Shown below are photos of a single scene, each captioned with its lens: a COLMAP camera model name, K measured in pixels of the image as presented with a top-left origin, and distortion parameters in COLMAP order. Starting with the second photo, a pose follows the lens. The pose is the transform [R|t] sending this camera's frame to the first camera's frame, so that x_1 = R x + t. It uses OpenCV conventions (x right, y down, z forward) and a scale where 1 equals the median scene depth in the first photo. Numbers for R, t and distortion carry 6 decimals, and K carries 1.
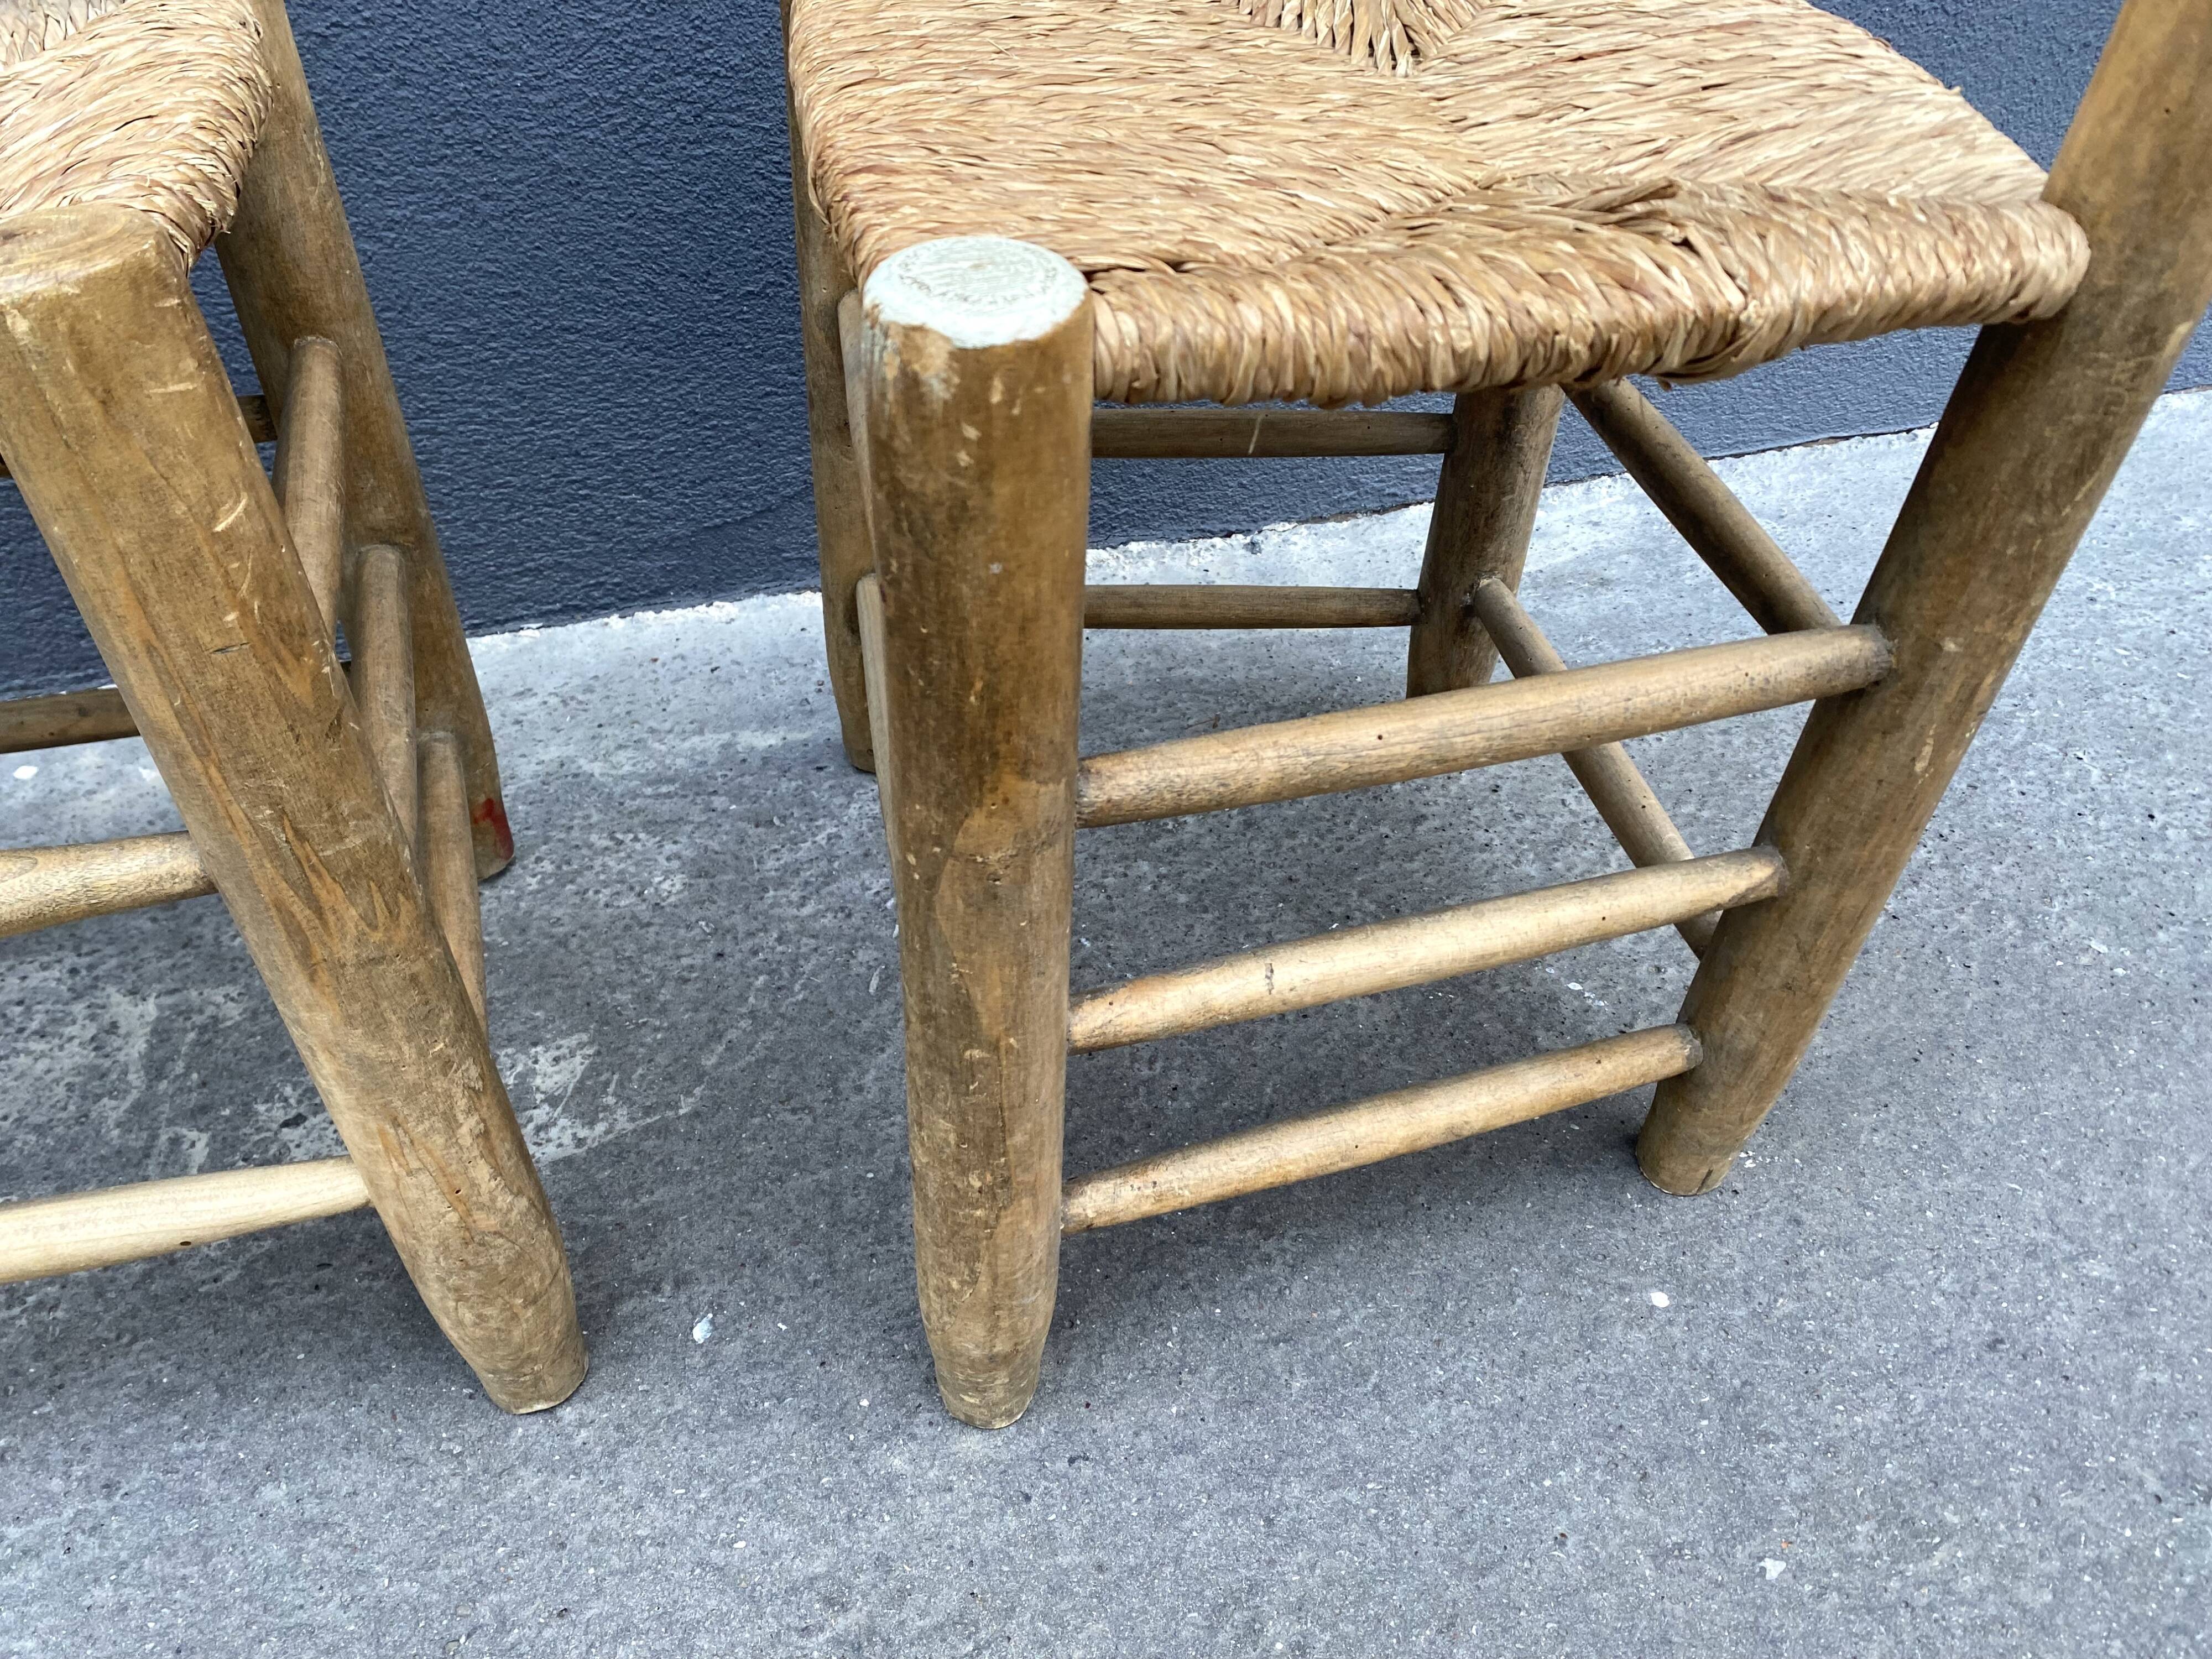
lens RADIAL K [[1699.6, 0, 1087.3], [0, 1699.6, 851.0], [0, 0, 1]] dist [0.014982, -0.012388]
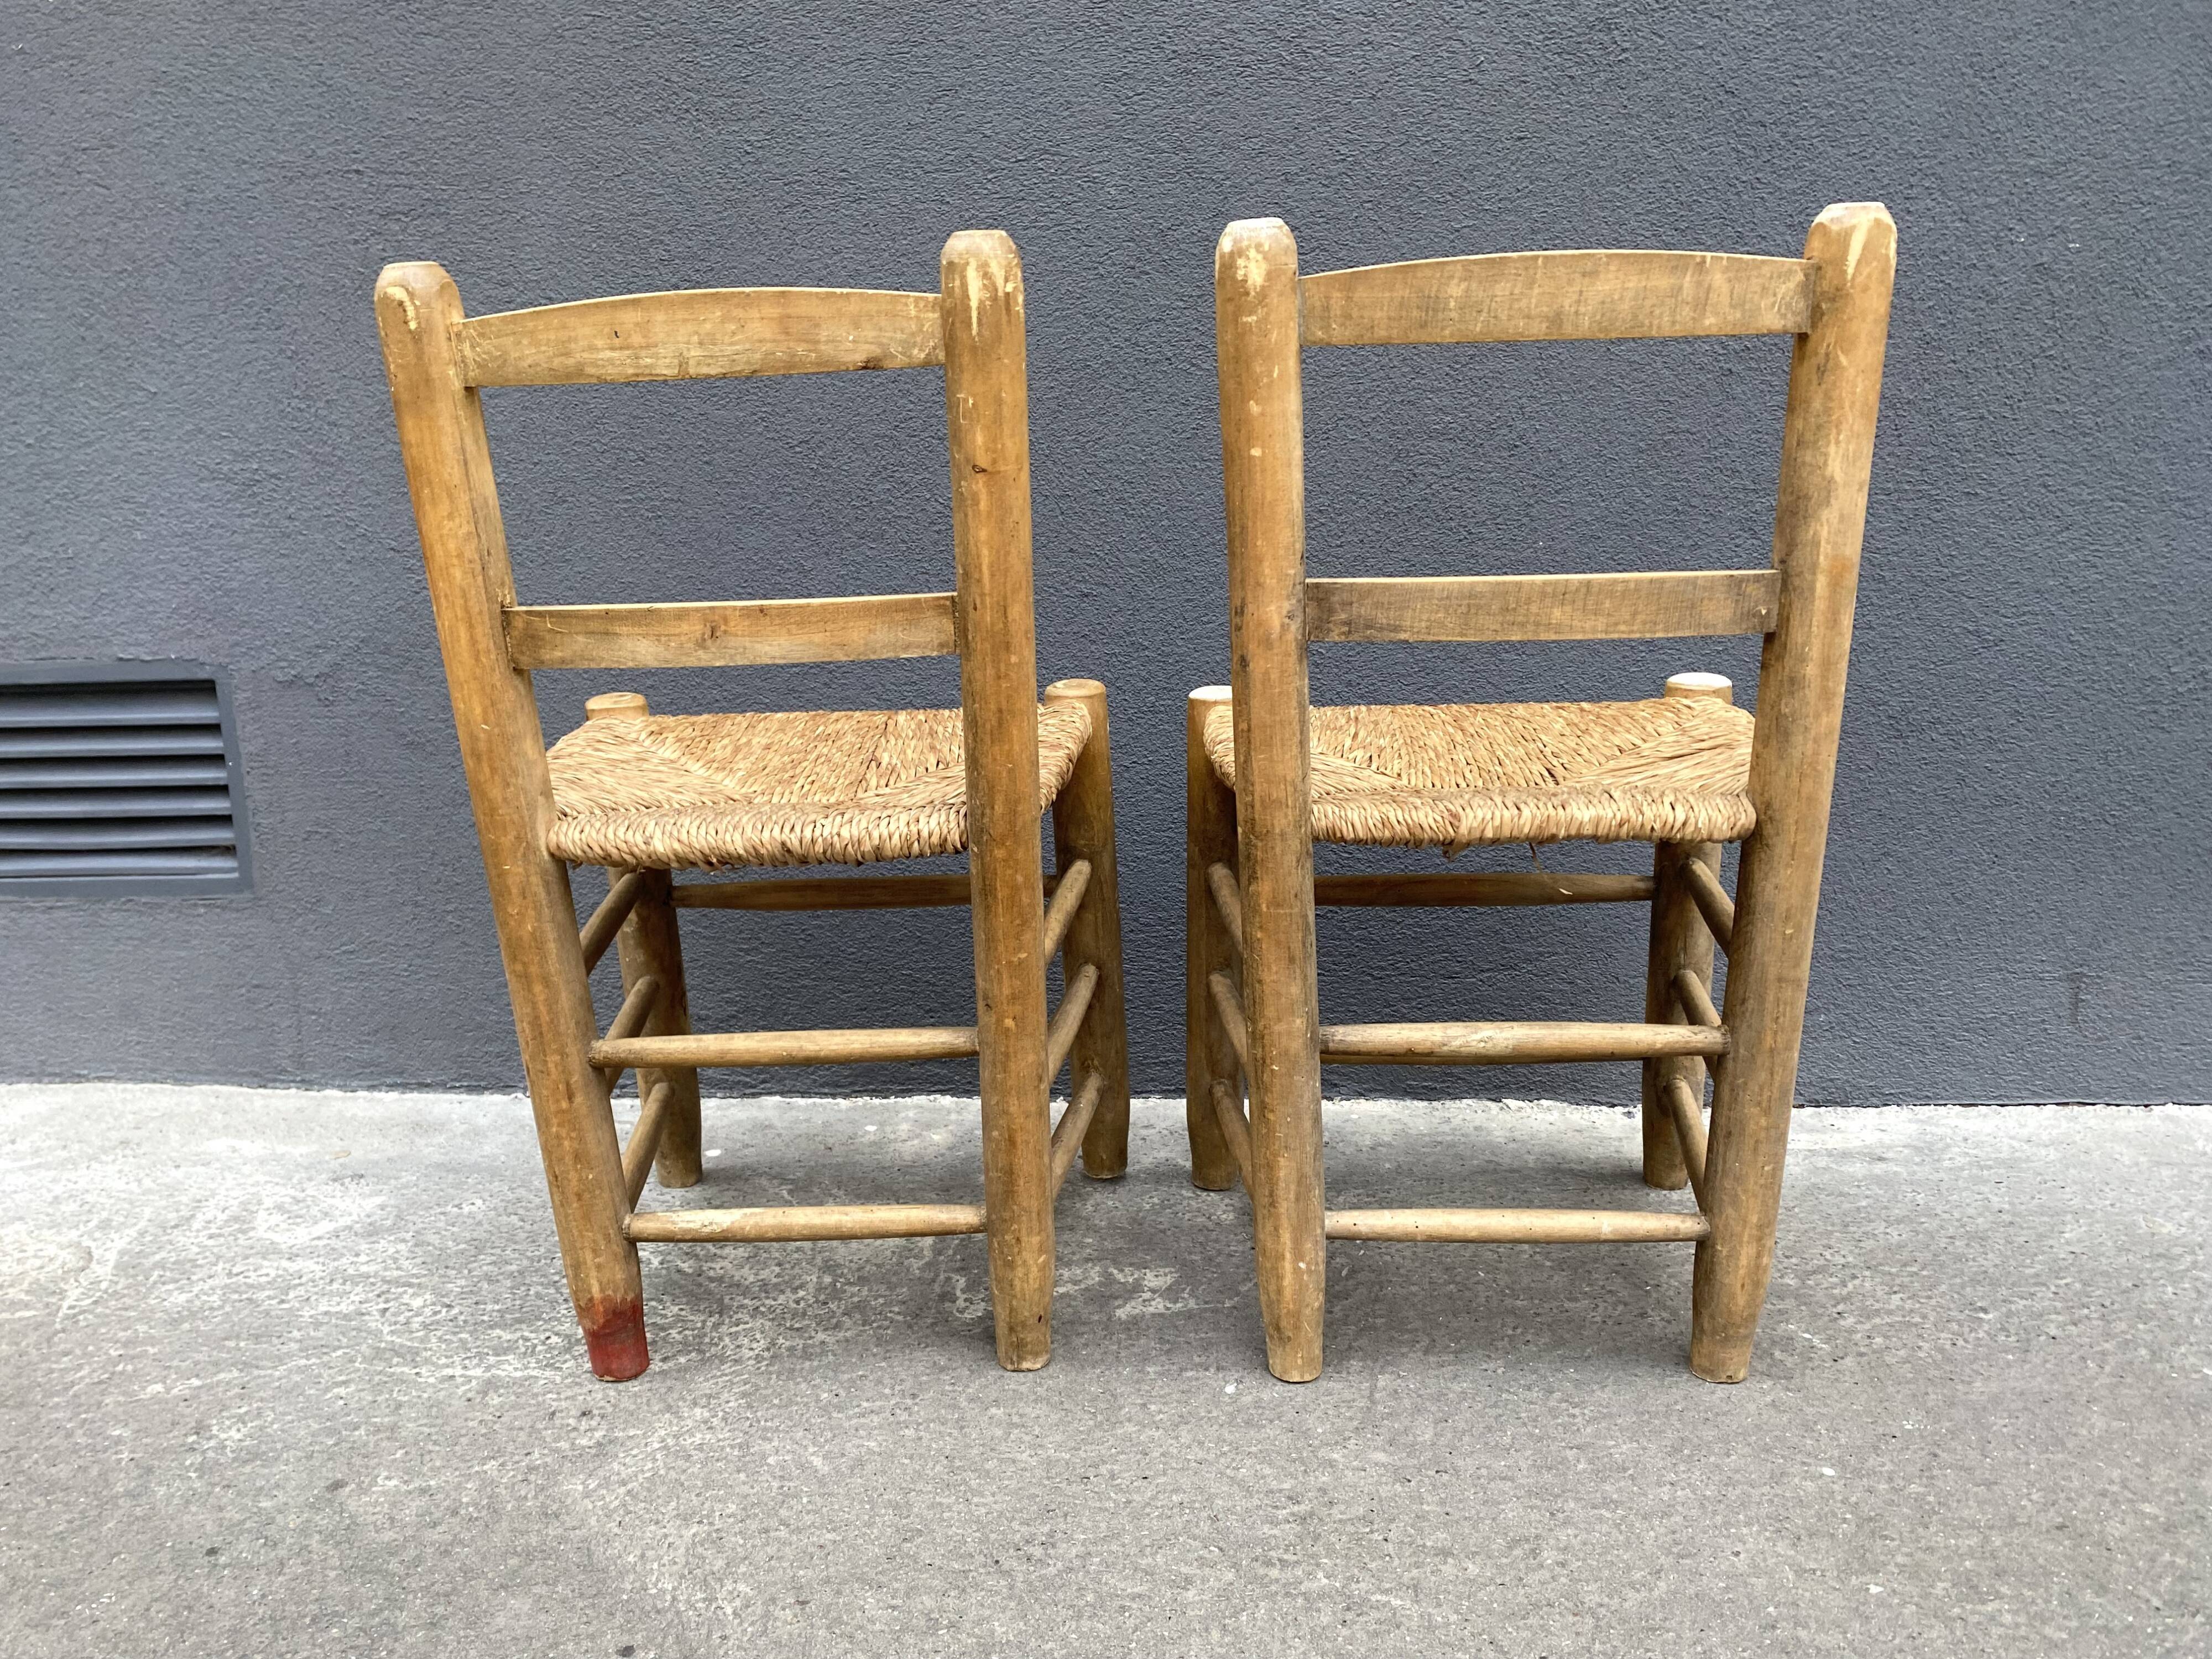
lens RADIAL K [[1699.6, 0, 1075.4], [0, 1699.6, 844.2], [0, 0, 1]] dist [0.014982, -0.012388]
pose [[0.952637, 0.063569, -0.297393, 0.097517], [-0.197209, 0.873549, -0.444995, 0.552362], [0.231499, 0.482568, 0.844711, -0.714685]]
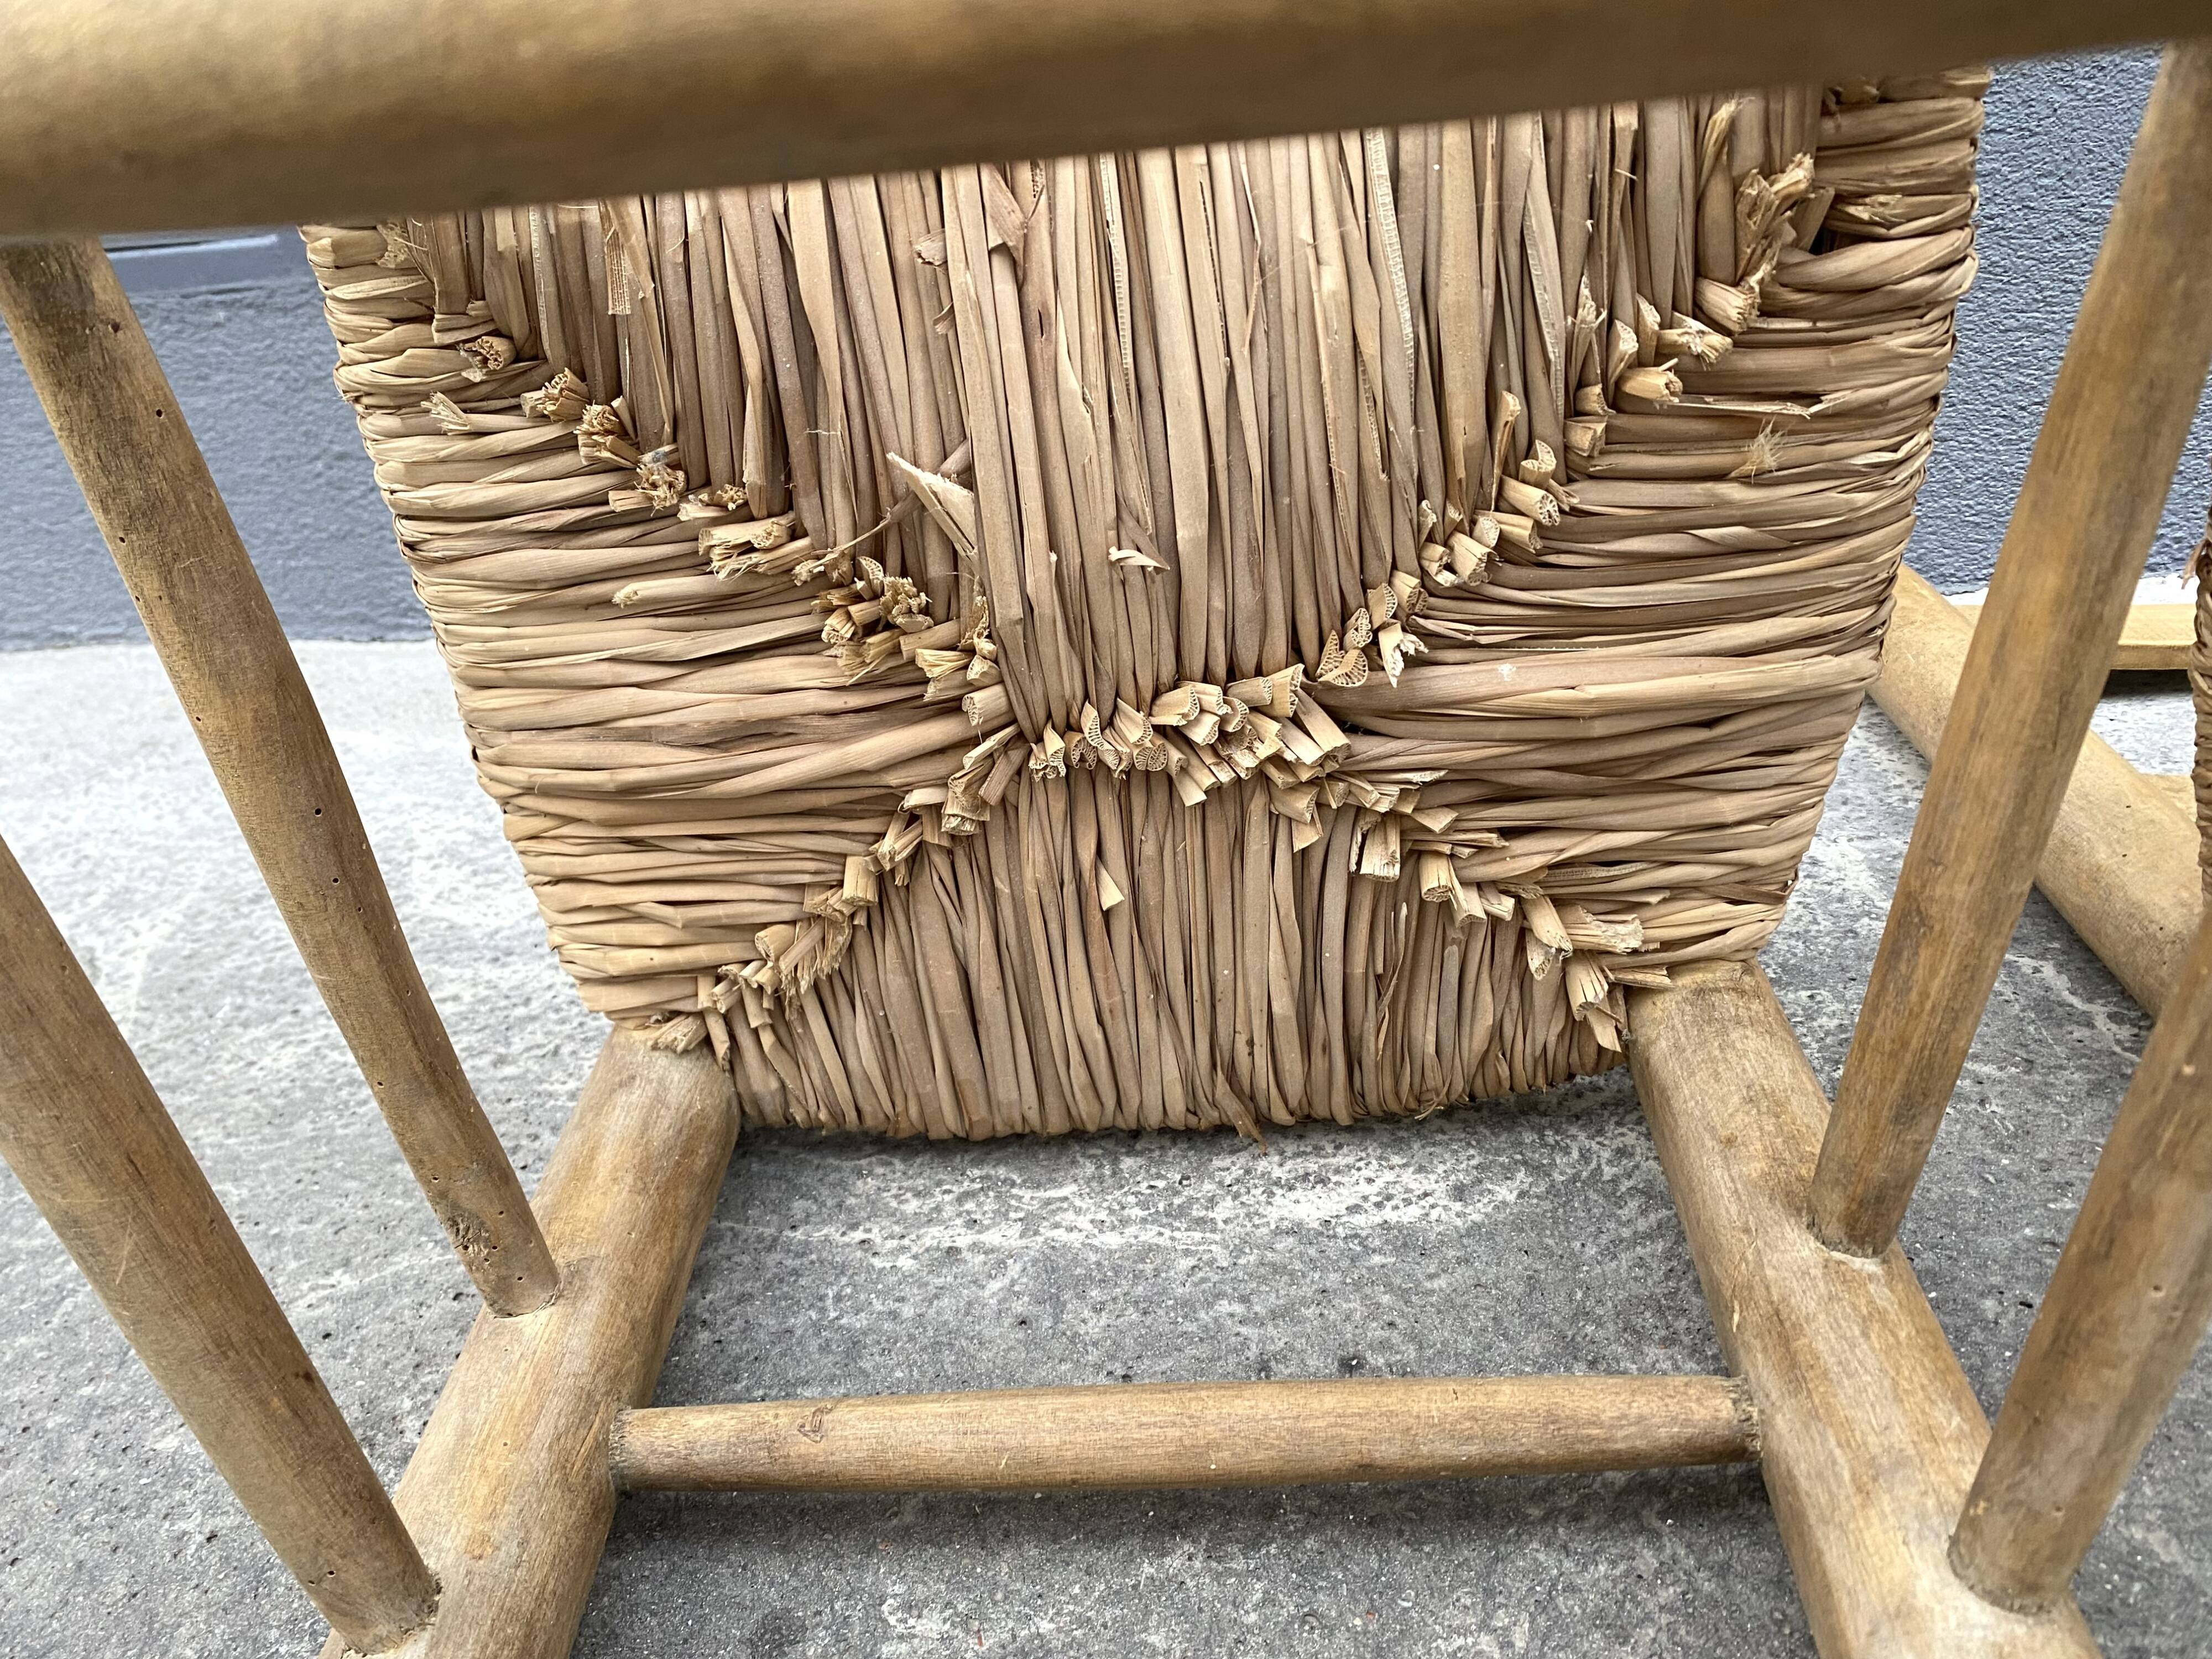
lens RADIAL K [[1699.6, 0, 1073.6], [0, 1699.6, 850.4], [0, 0, 1]] dist [0.014982, -0.012388]
pose [[0.942194, 0.096219, -0.320955, -0.706135], [-0.171011, 0.961820, -0.213677, 0.365854], [0.288142, 0.256213, 0.922675, 0.156895]]
